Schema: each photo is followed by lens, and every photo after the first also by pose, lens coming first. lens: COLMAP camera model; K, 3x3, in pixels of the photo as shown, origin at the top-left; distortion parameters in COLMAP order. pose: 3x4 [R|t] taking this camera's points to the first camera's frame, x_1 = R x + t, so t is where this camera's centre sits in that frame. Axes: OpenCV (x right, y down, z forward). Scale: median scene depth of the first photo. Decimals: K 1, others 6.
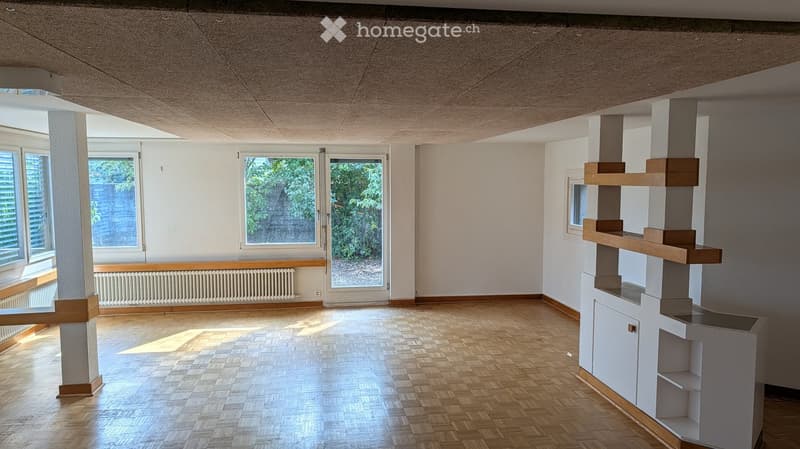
lens RADIAL K [[578.0, 0, 399.5], [0, 578.0, 228.1], [0, 0, 1]] dist [0.017833, -0.013554]
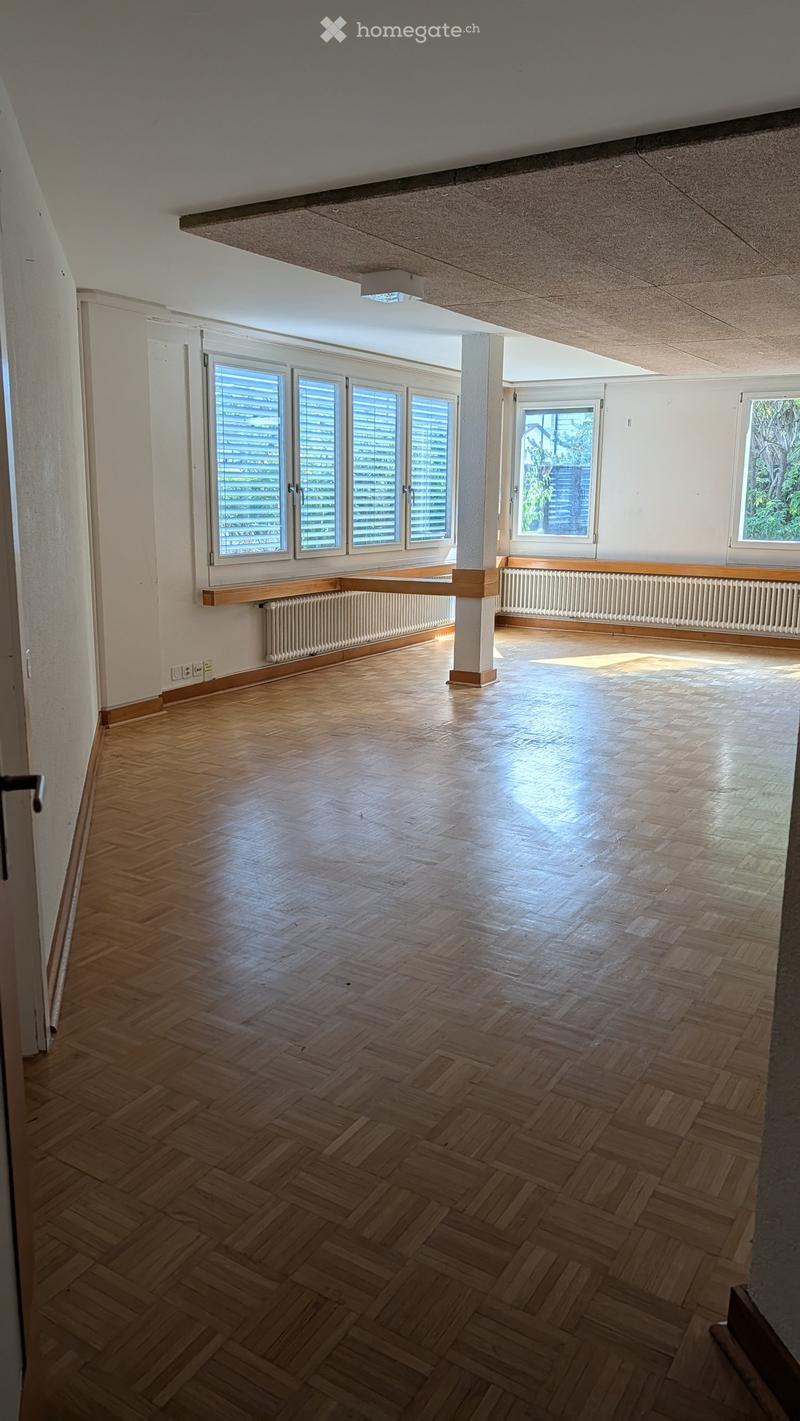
lens RADIAL K [[1026.6, 0, 400.7], [0, 1026.6, 708.9], [0, 0, 1]] dist [0.017833, -0.013554]
pose [[0.763732, 0.144580, -0.629135, 0.246493], [-0.062803, 0.986614, 0.150492, 0.081592], [0.642472, -0.075424, 0.762589, -0.156720]]
